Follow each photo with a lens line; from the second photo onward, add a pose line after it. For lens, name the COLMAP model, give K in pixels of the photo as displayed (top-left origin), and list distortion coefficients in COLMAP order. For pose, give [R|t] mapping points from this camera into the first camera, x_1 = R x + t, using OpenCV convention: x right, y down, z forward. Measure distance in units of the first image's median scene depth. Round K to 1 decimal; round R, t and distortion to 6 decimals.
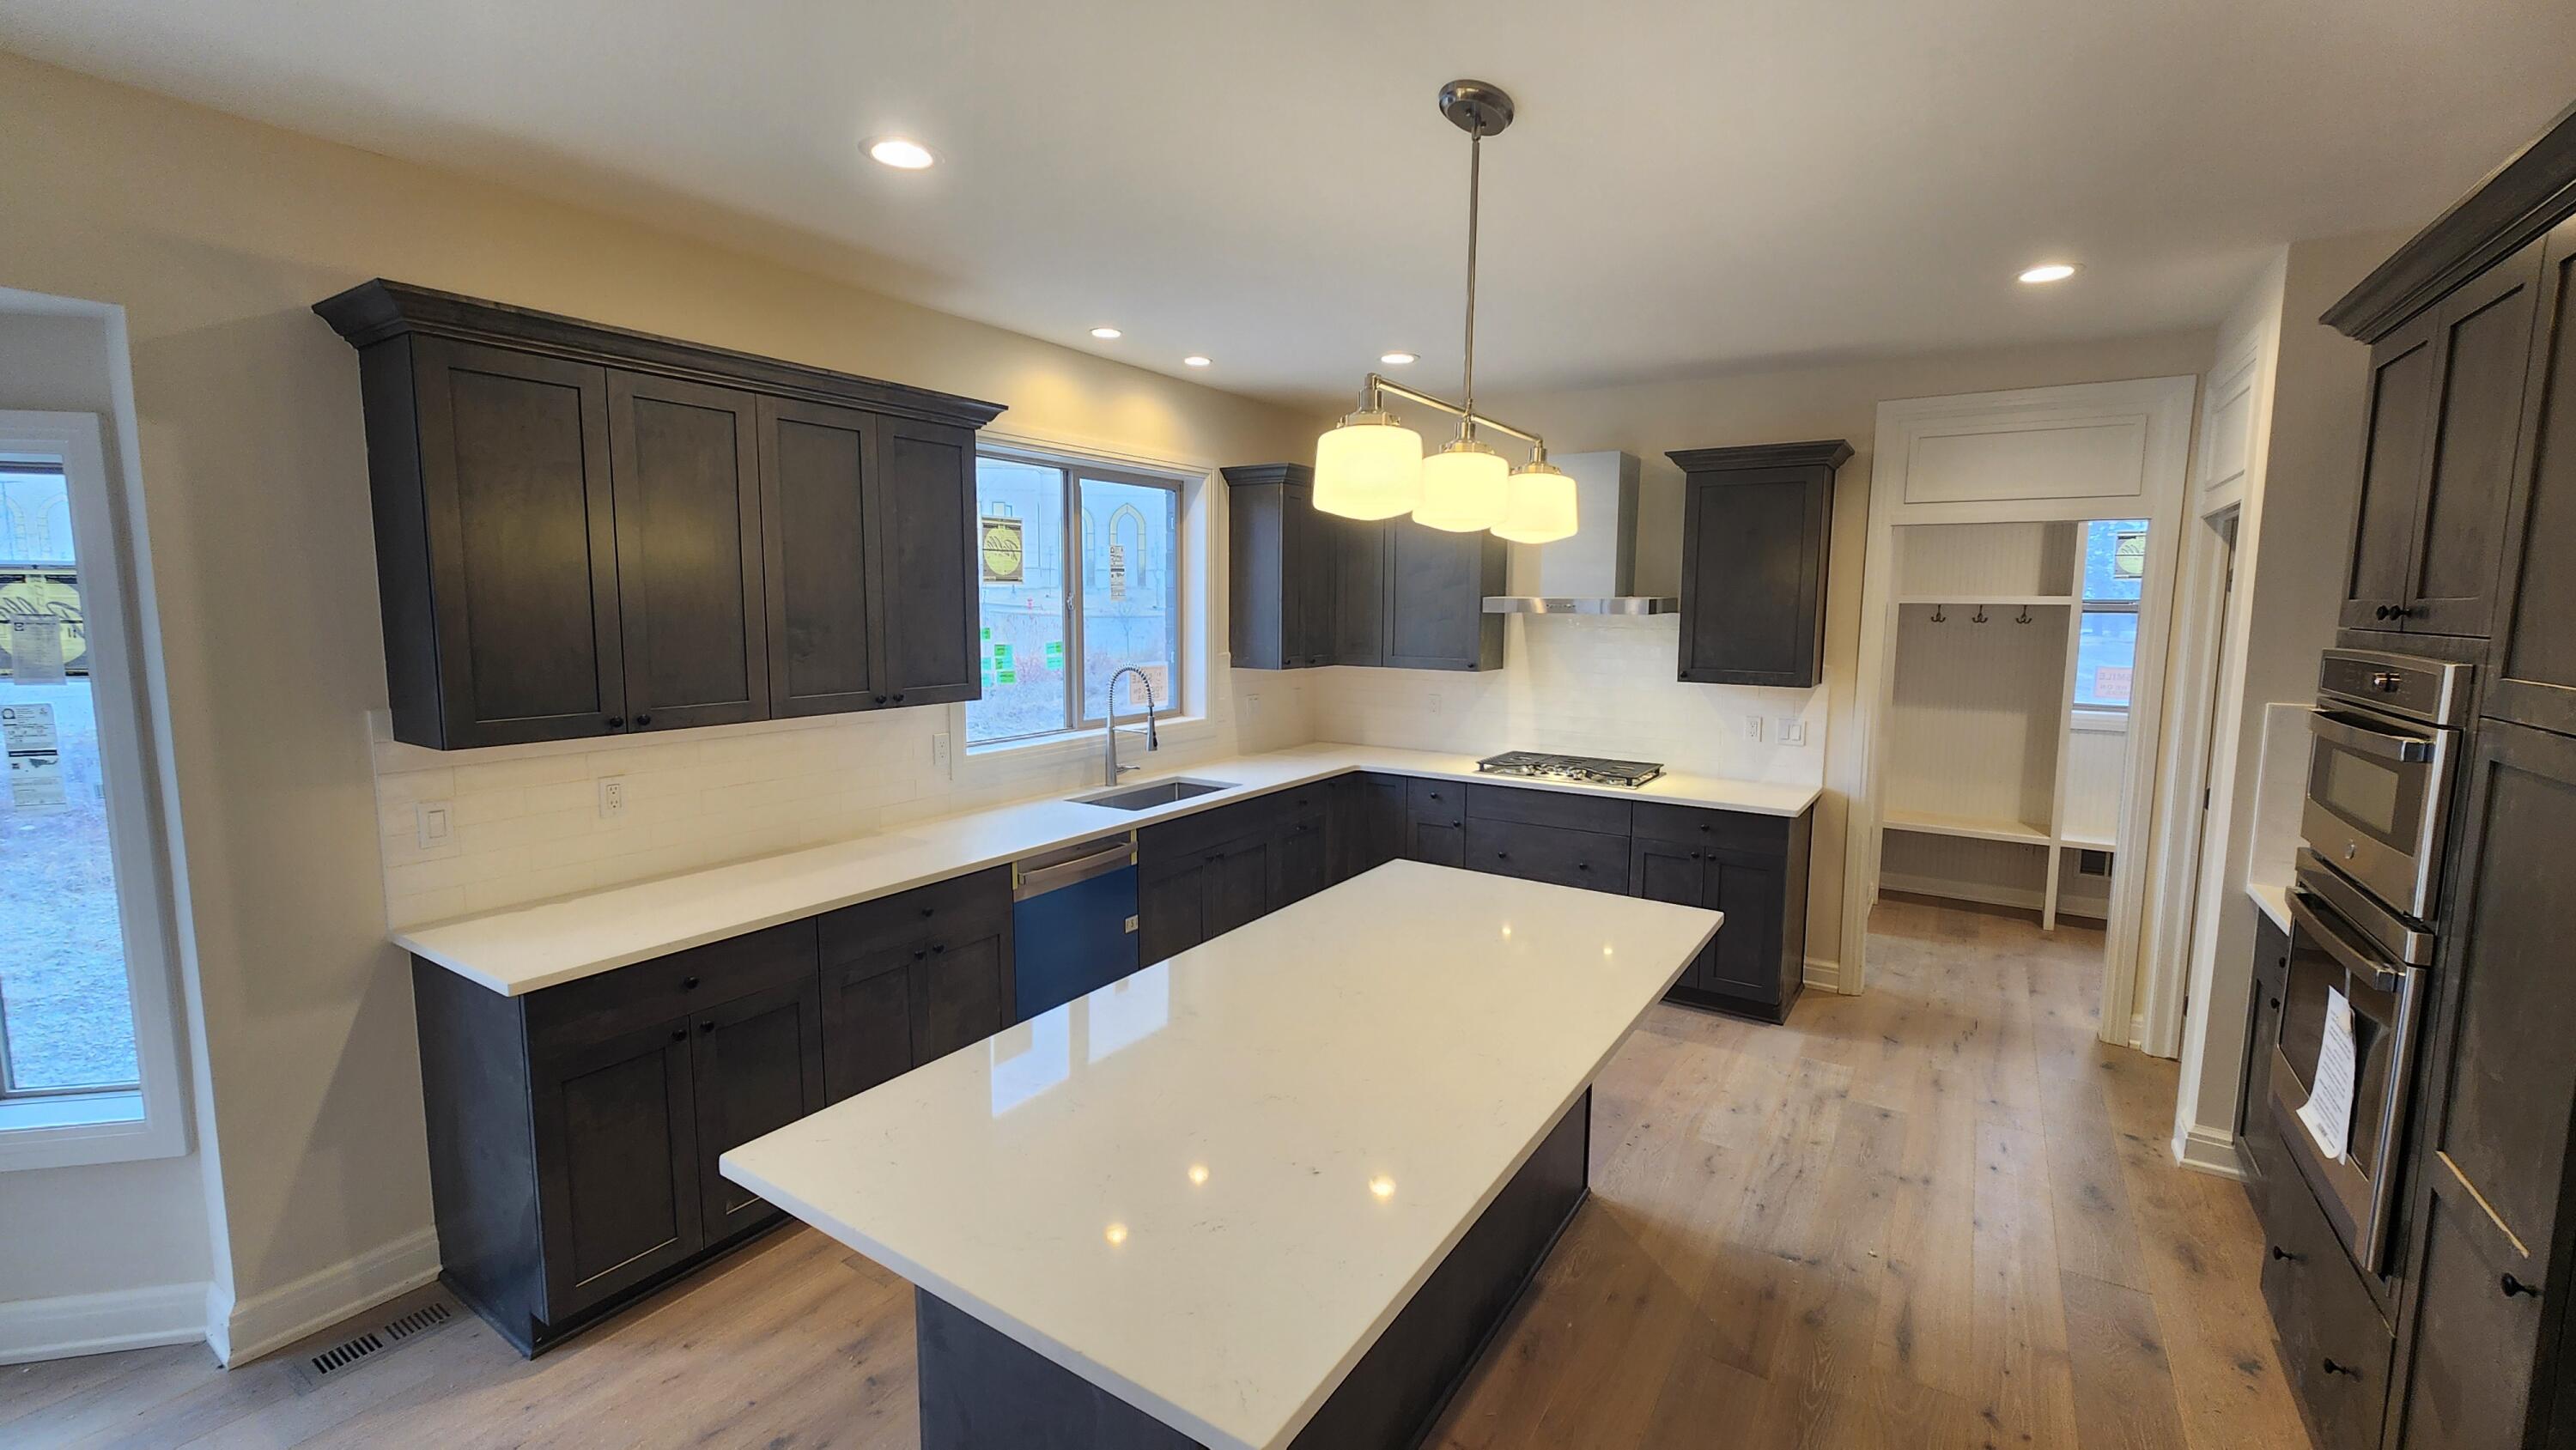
lens RADIAL K [[1056.6, 0, 1285.6], [0, 1056.6, 712.4], [0, 0, 1]] dist [0.000233, -0.000303]
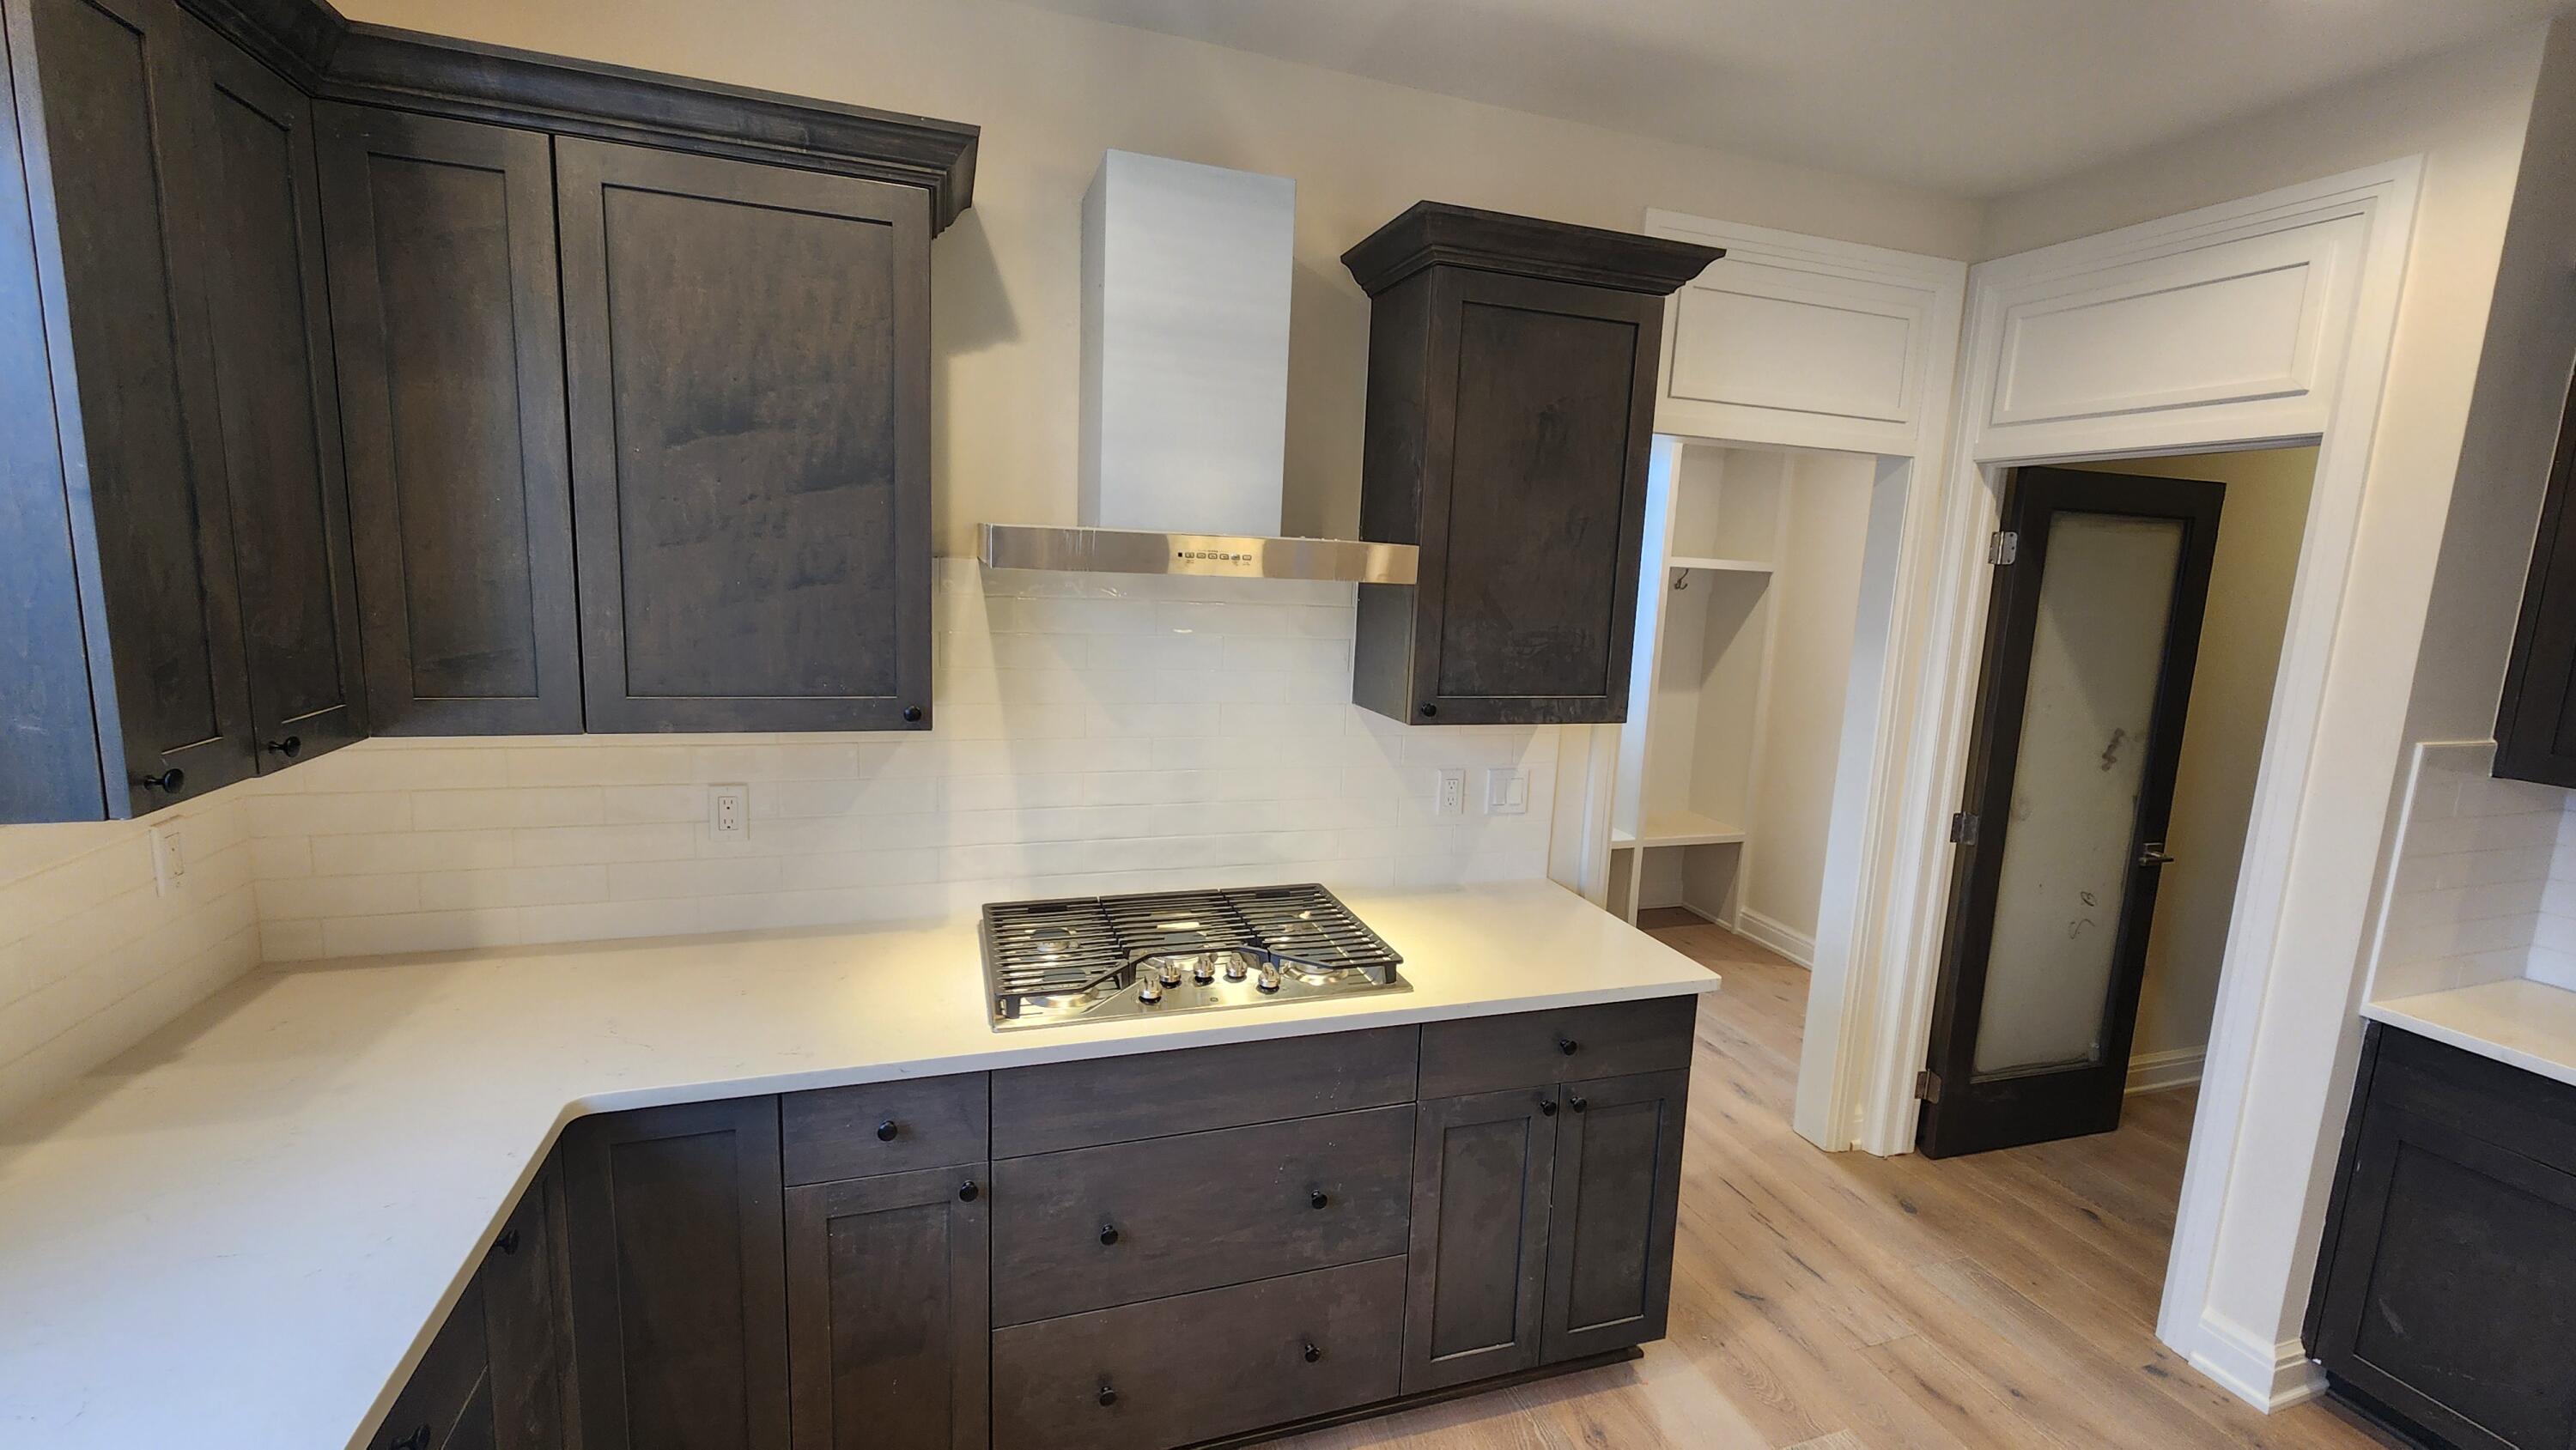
lens RADIAL K [[1056.6, 0, 1283.3], [0, 1056.6, 715.3], [0, 0, 1]] dist [0.000233, -0.000303]
pose [[0.618975, -0.098512, 0.779208, -0.043568], [0.044501, 0.994908, 0.090432, -0.128873], [-0.784149, -0.021300, 0.620207, 1.247324]]
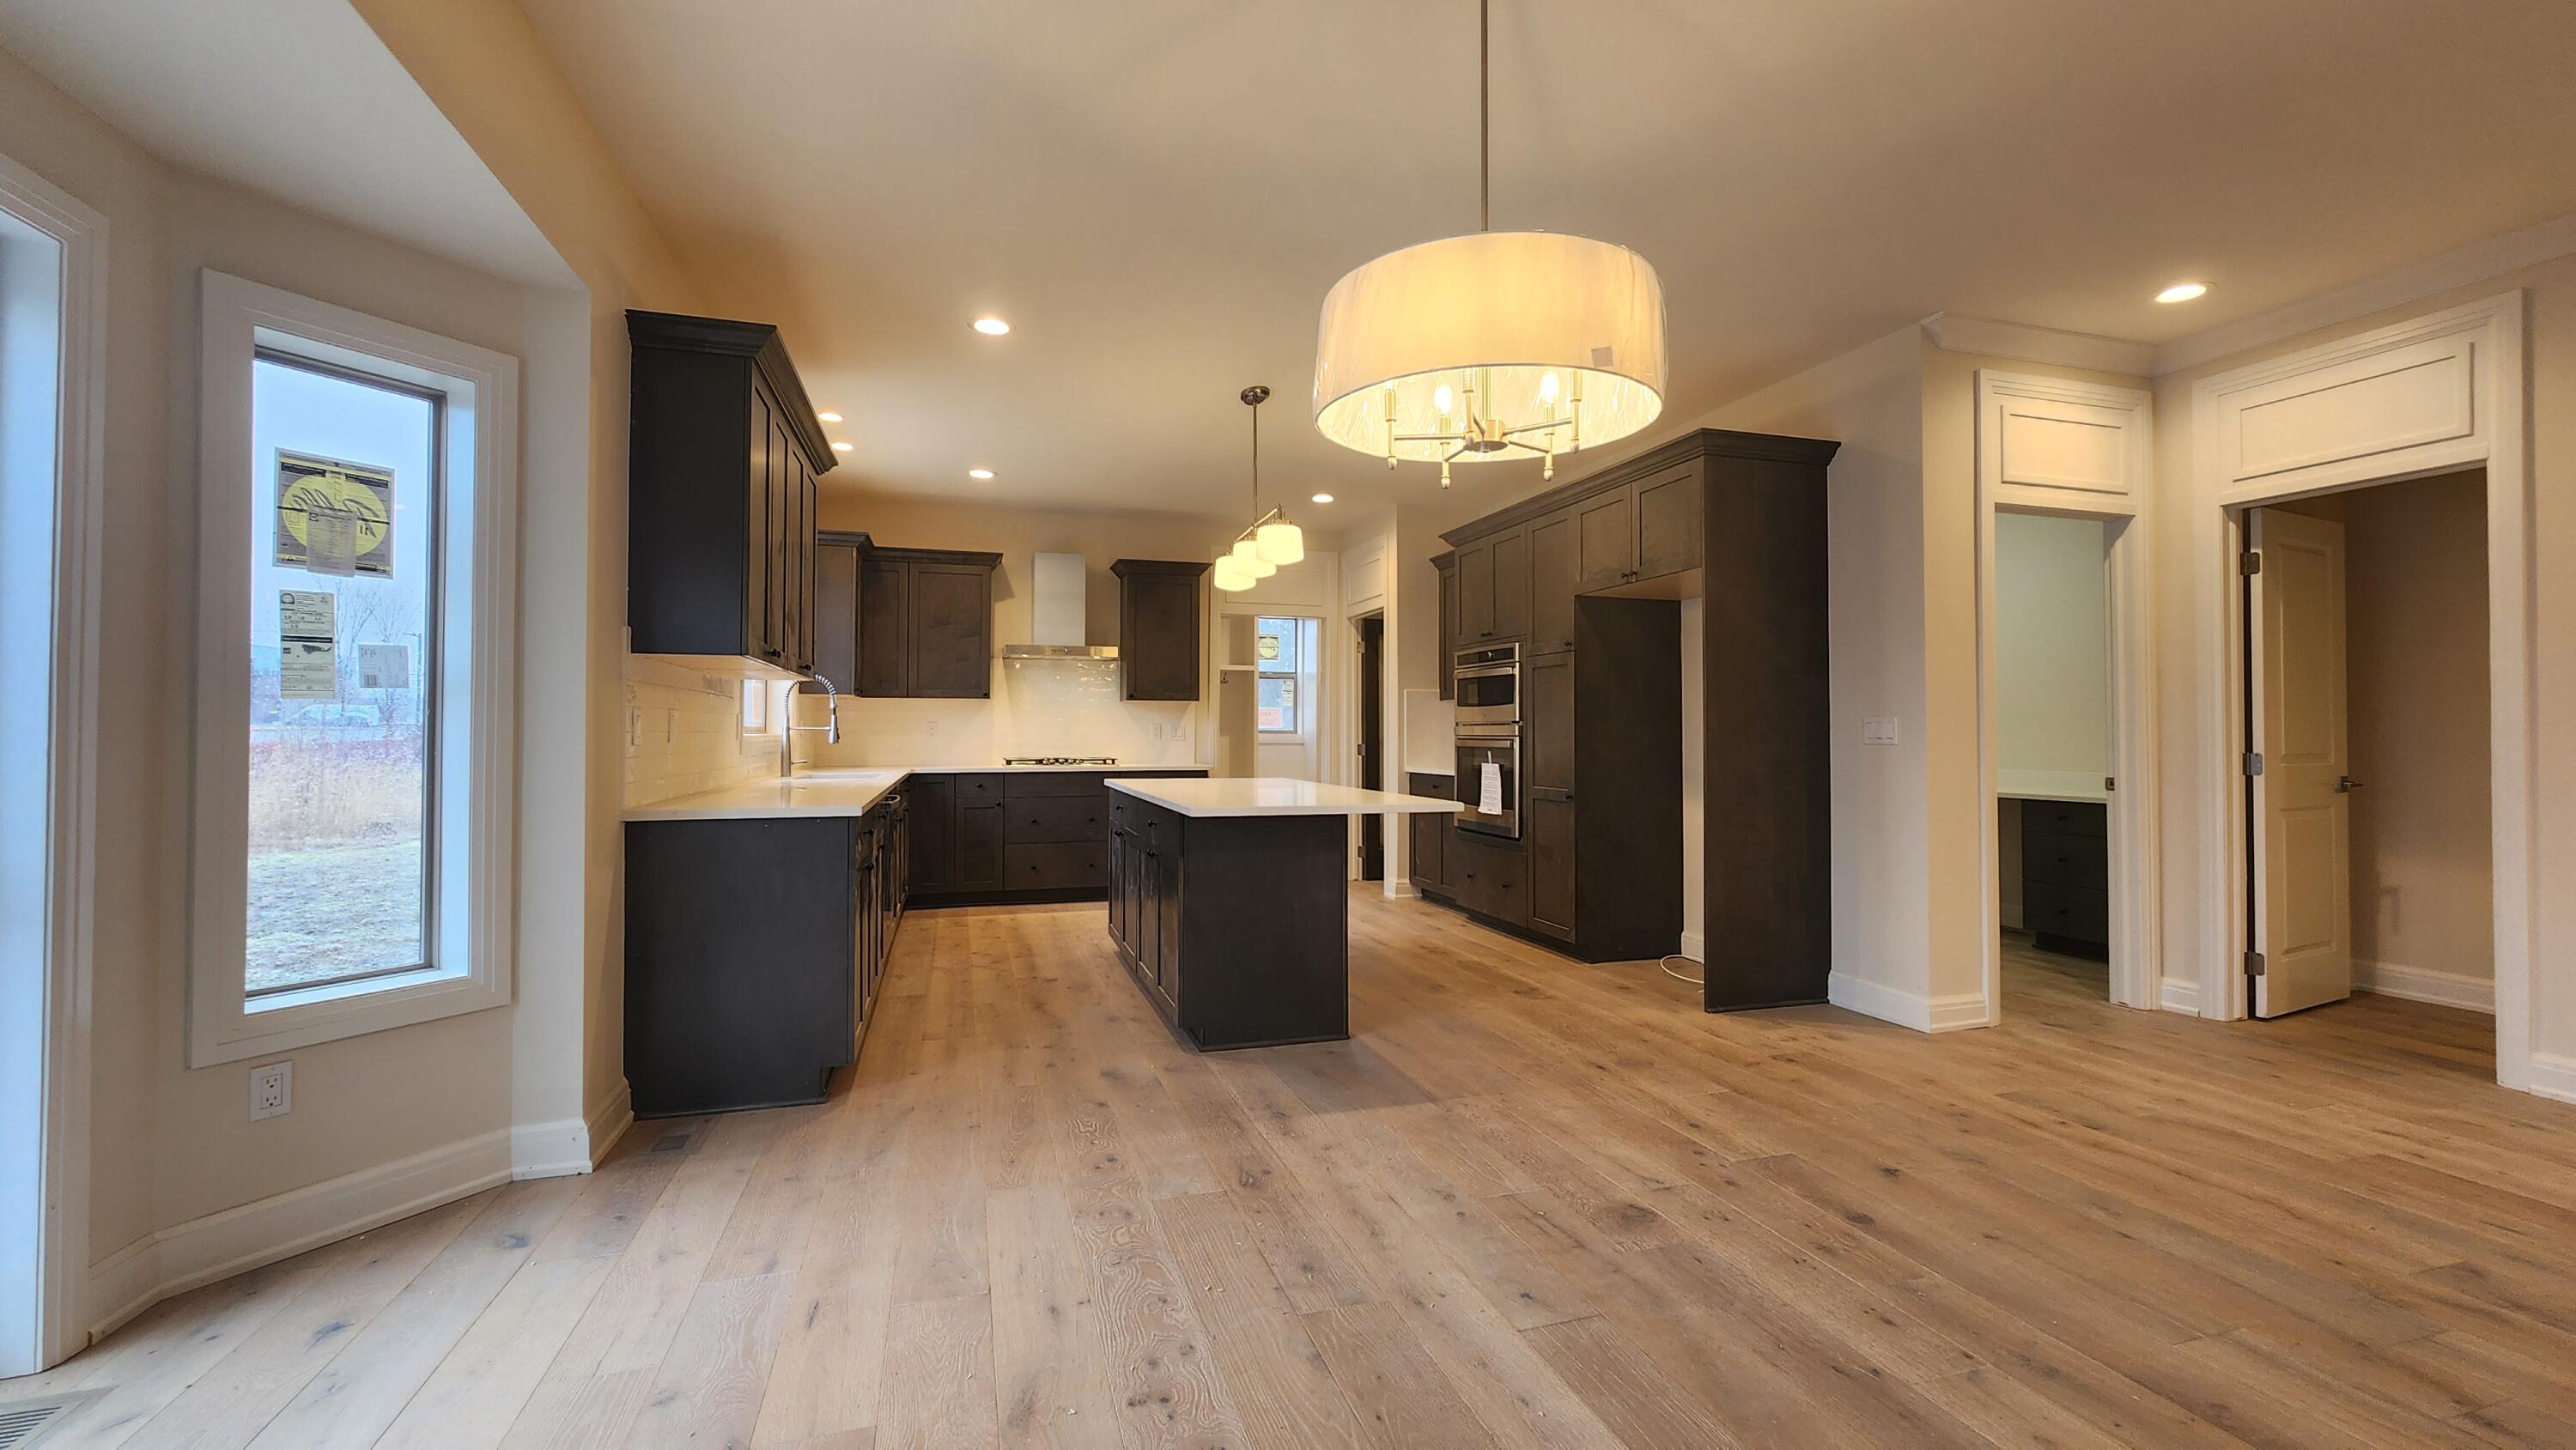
lens RADIAL K [[1056.6, 0, 1279.3], [0, 1056.6, 702.8], [0, 0, 1]] dist [0.000233, -0.000303]
pose [[0.636998, 0.017563, 0.770666, -1.182955], [0.085940, 0.991890, -0.093639, 0.237604], [-0.766060, 0.125878, 0.630322, -0.307678]]
